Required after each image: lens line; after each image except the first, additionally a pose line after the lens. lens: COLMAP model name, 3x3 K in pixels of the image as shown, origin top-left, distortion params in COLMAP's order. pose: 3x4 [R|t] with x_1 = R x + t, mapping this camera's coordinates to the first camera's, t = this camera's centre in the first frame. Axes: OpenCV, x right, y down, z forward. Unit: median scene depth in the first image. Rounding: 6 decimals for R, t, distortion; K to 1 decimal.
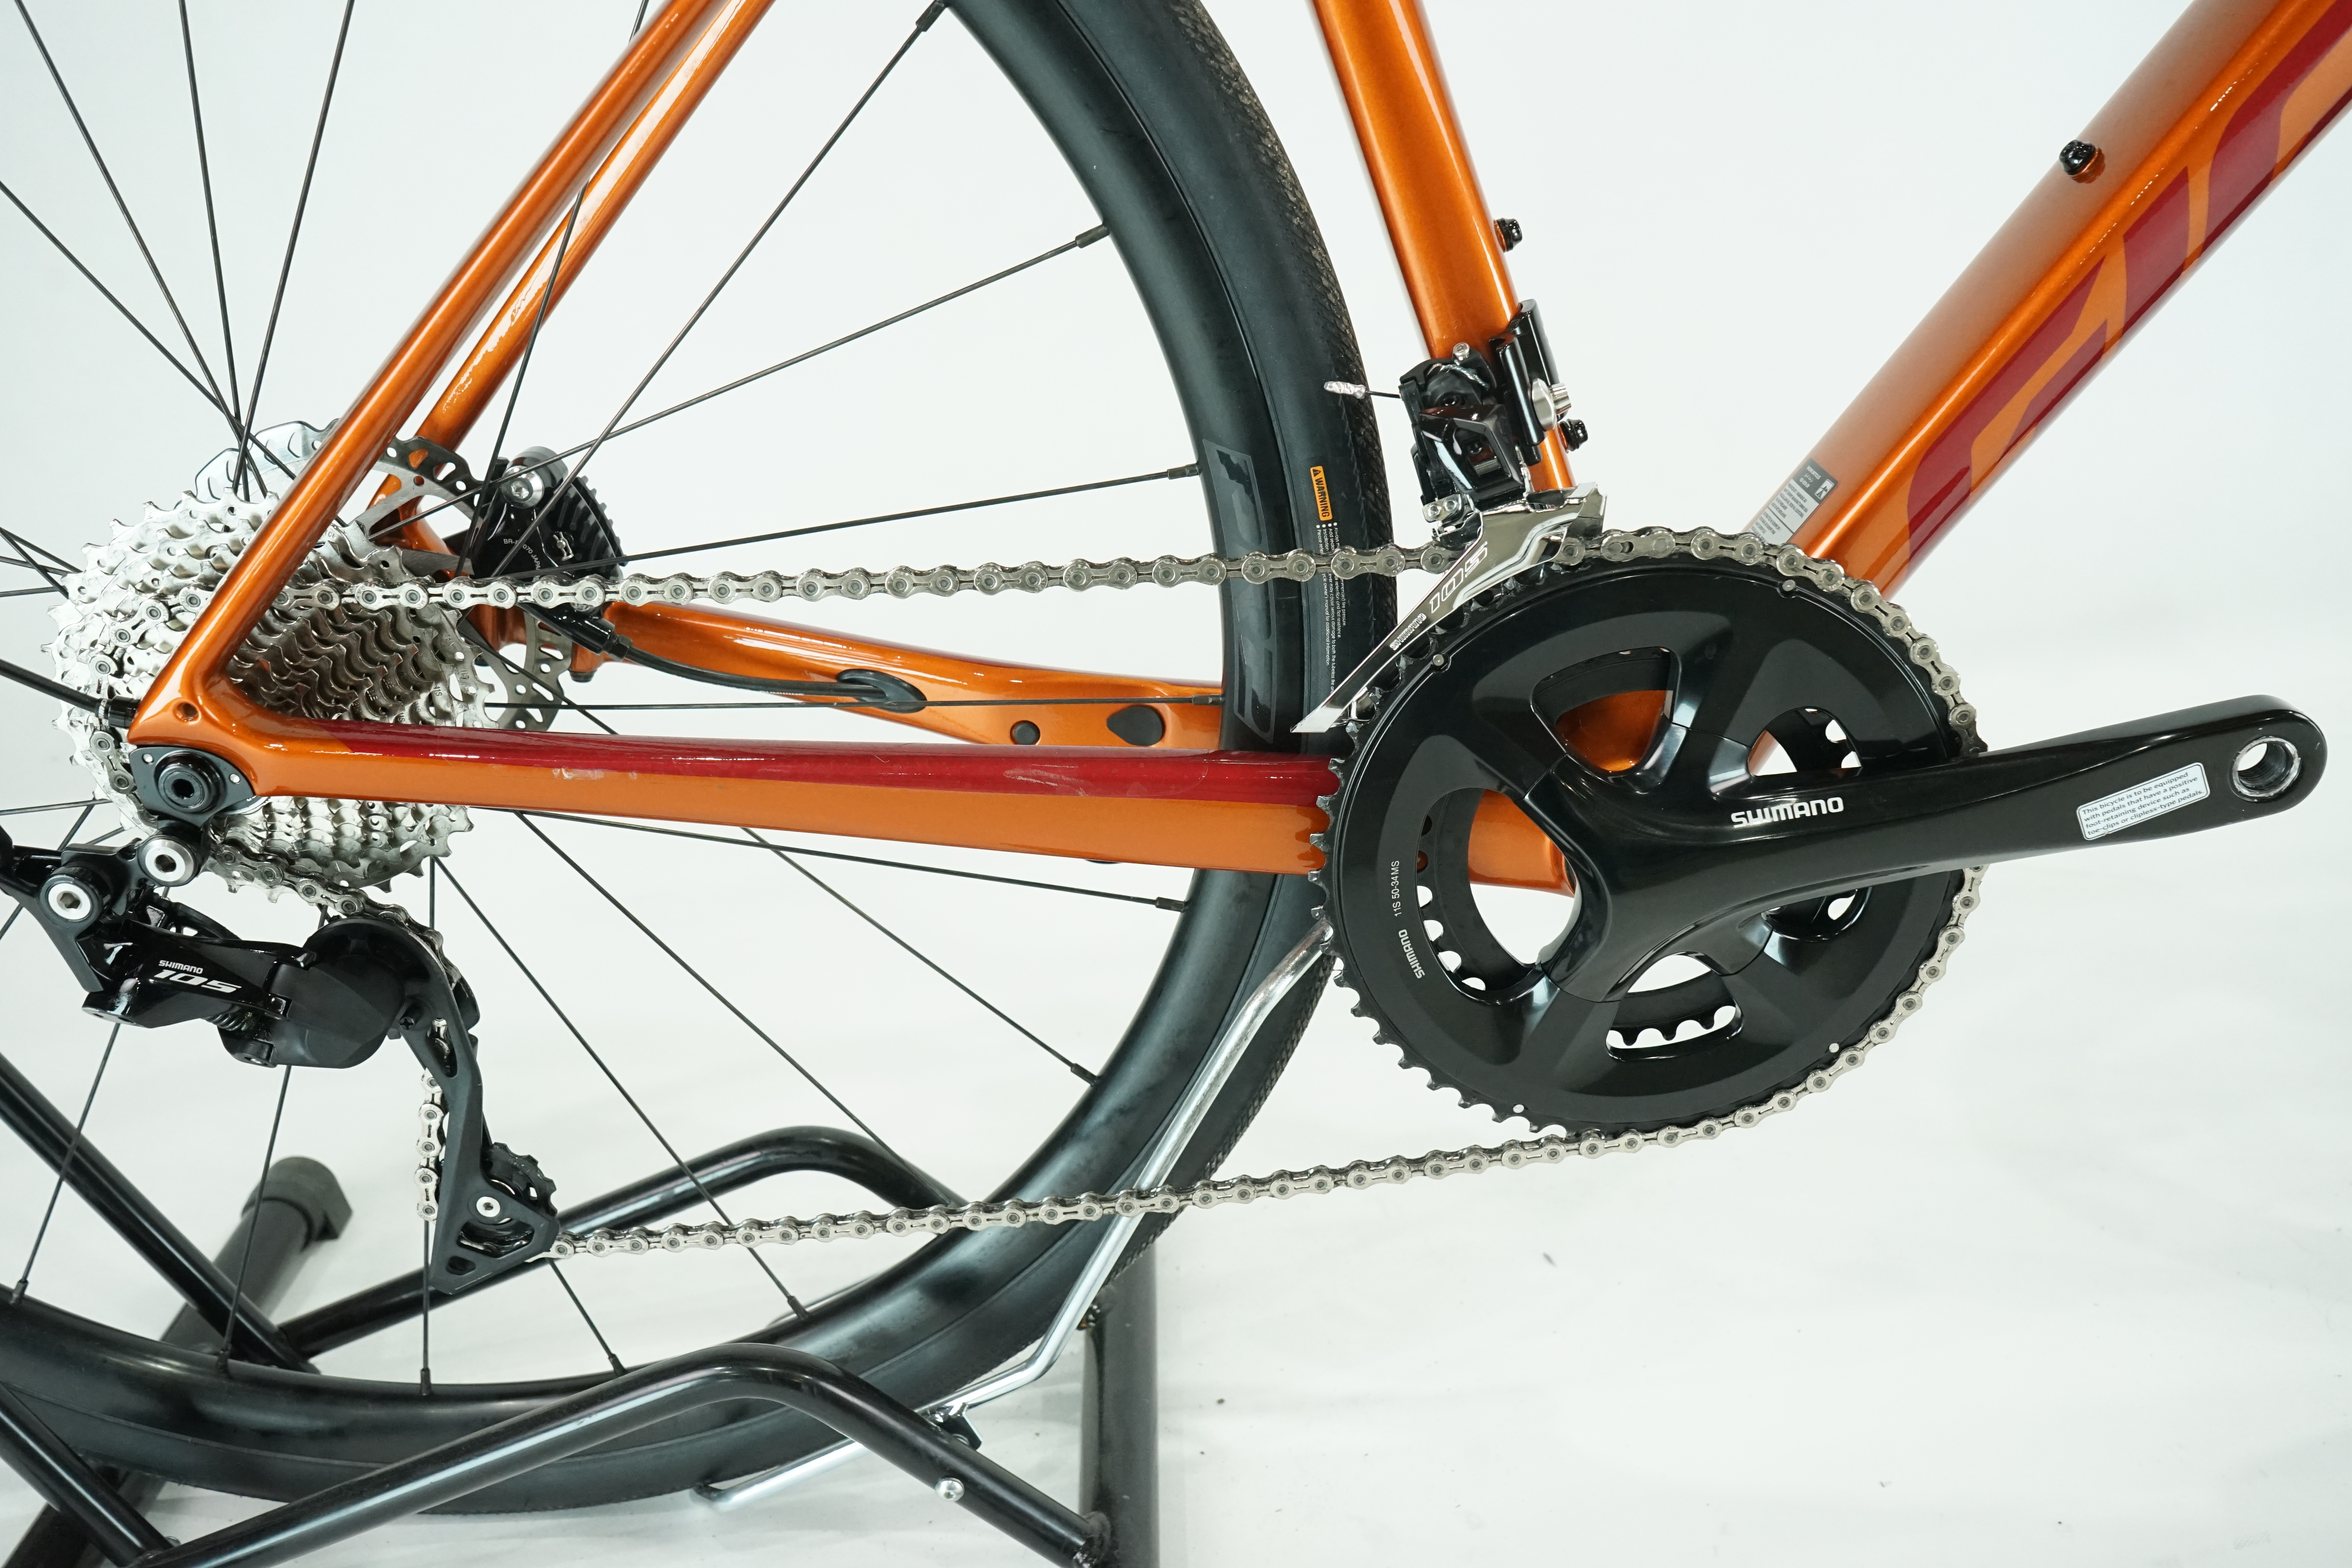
lens RADIAL K [[2017.9, 0, 1176.0], [0, 2017.9, 784.0], [0, 0, 1]] dist [0.007825, 0.006146]
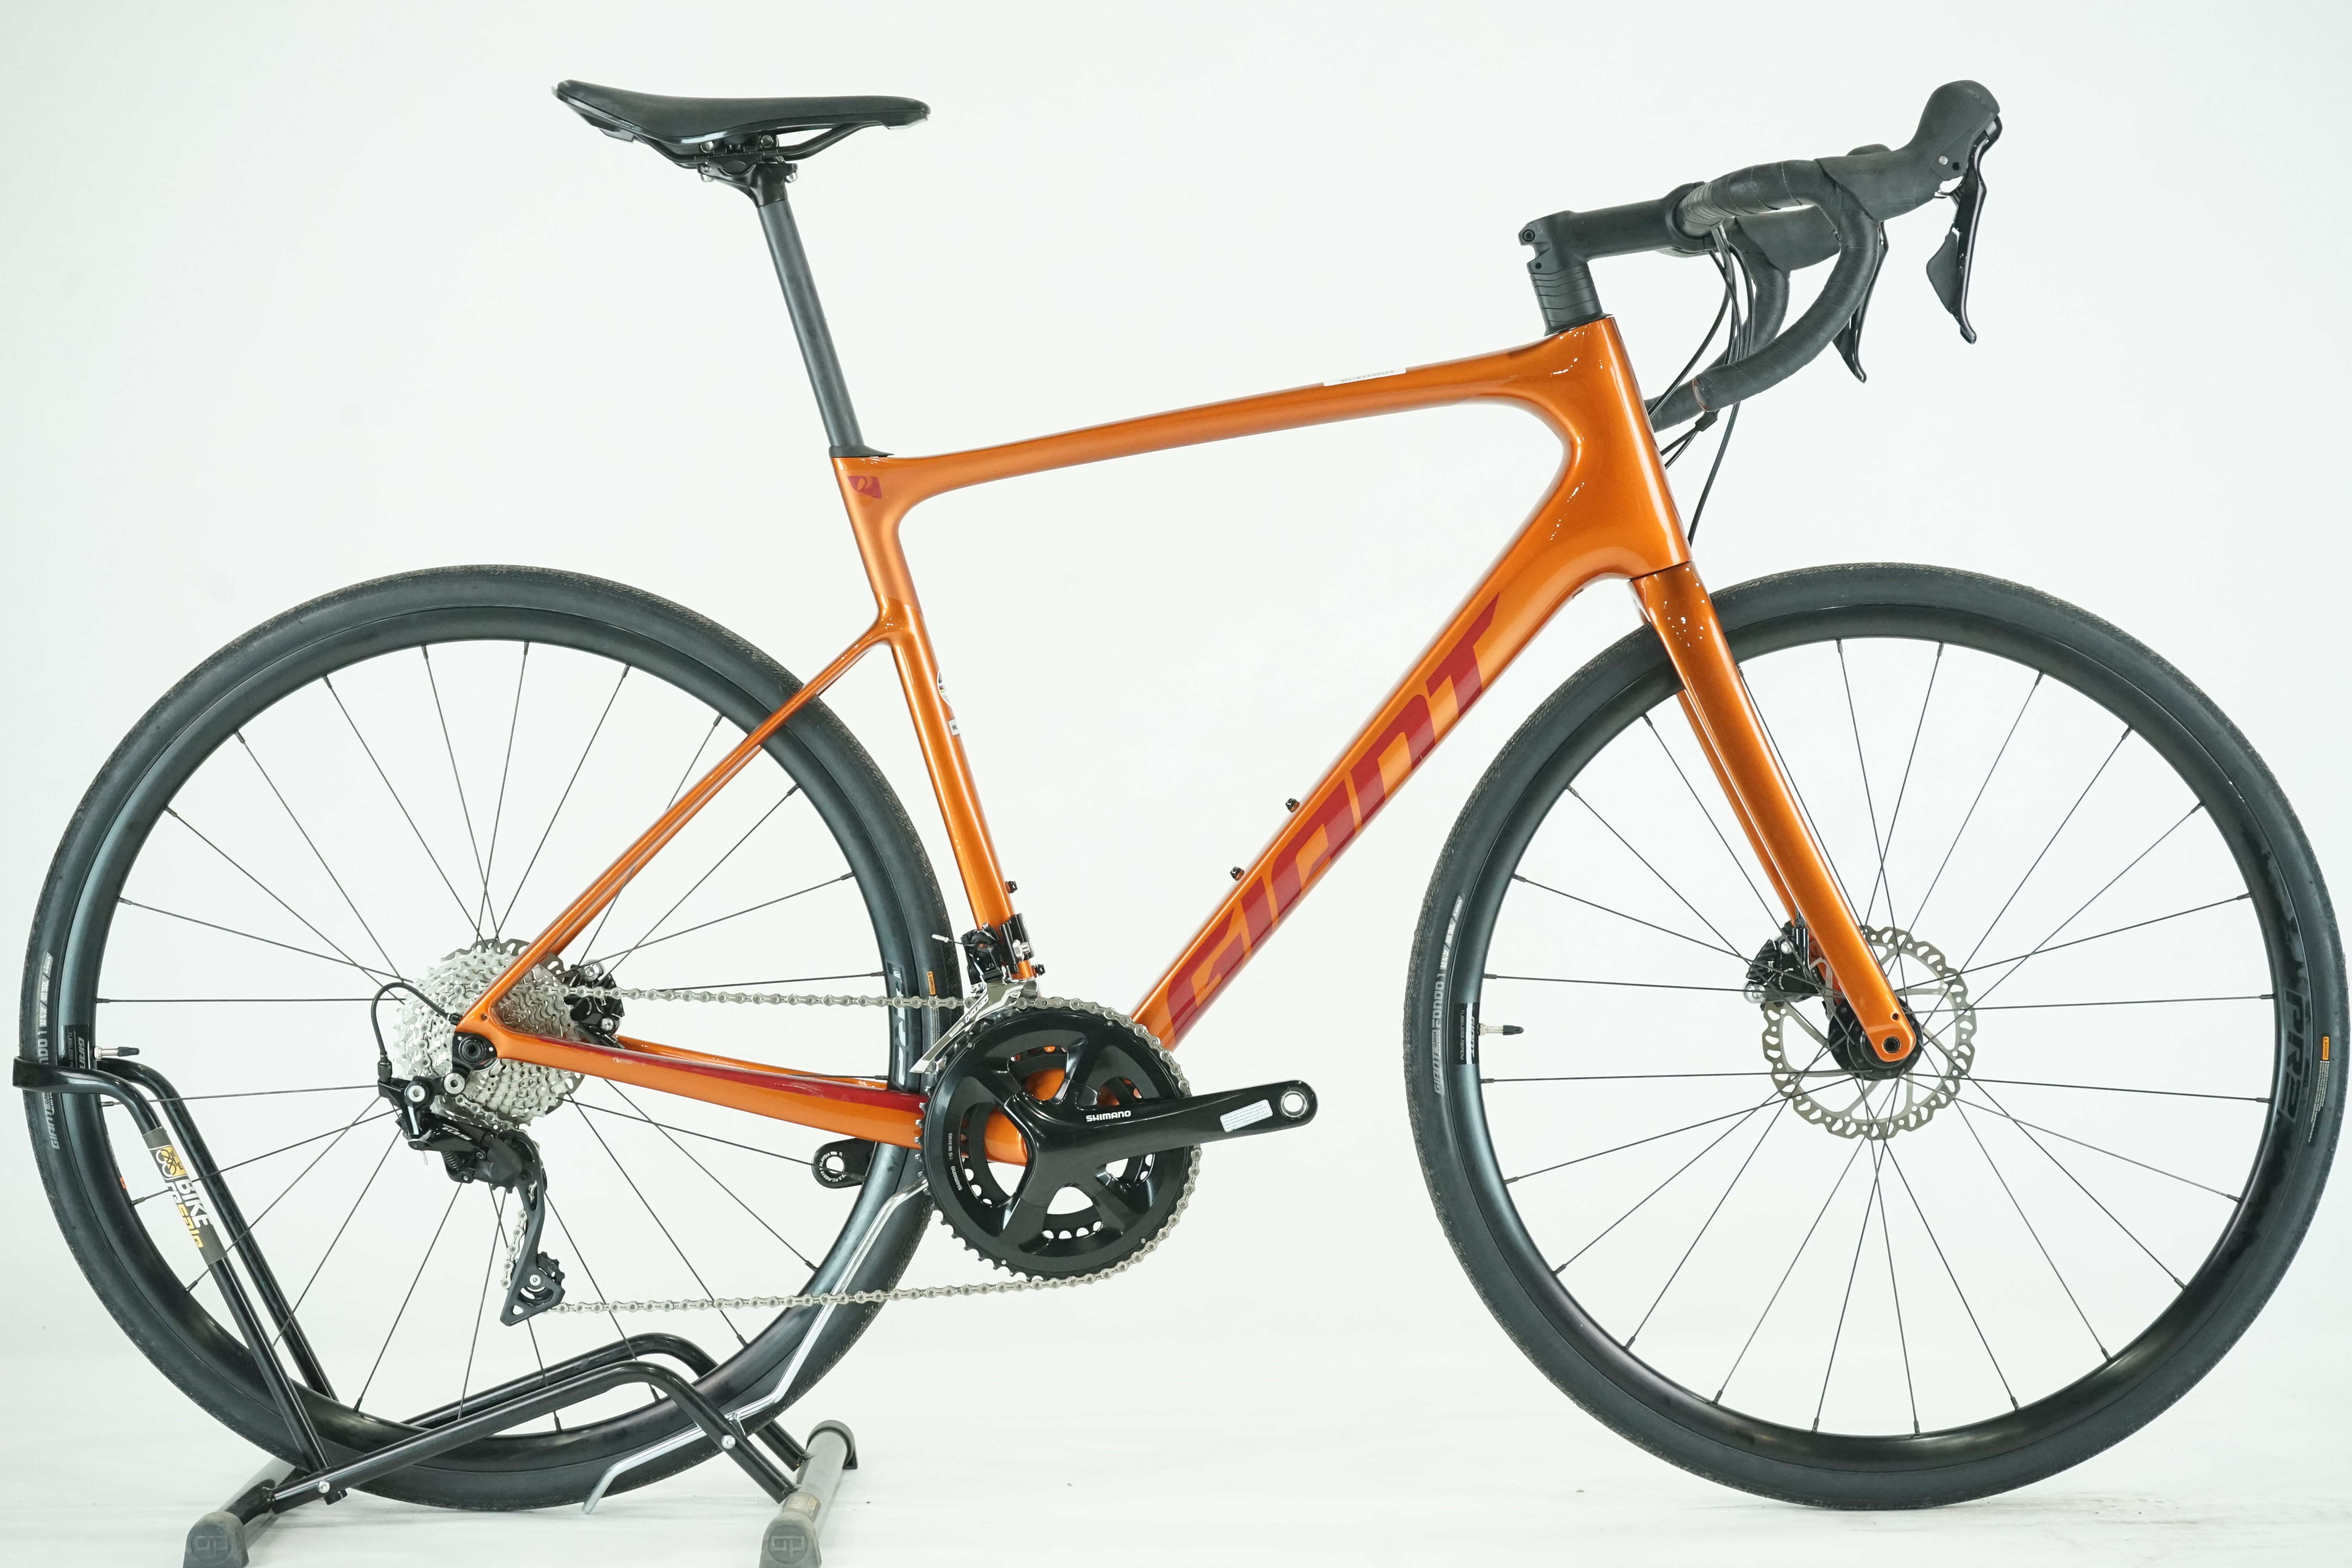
lens RADIAL K [[4693.3, 0, 1176.0], [0, 4693.3, 784.0], [0, 0, 1]] dist [-0.054453, 0.078451]
pose [[0.997386, 0.070977, 0.013510, 0.275204], [-0.060322, 0.920944, -0.384998, 1.818456], [-0.039768, 0.383177, 0.922819, -4.384011]]
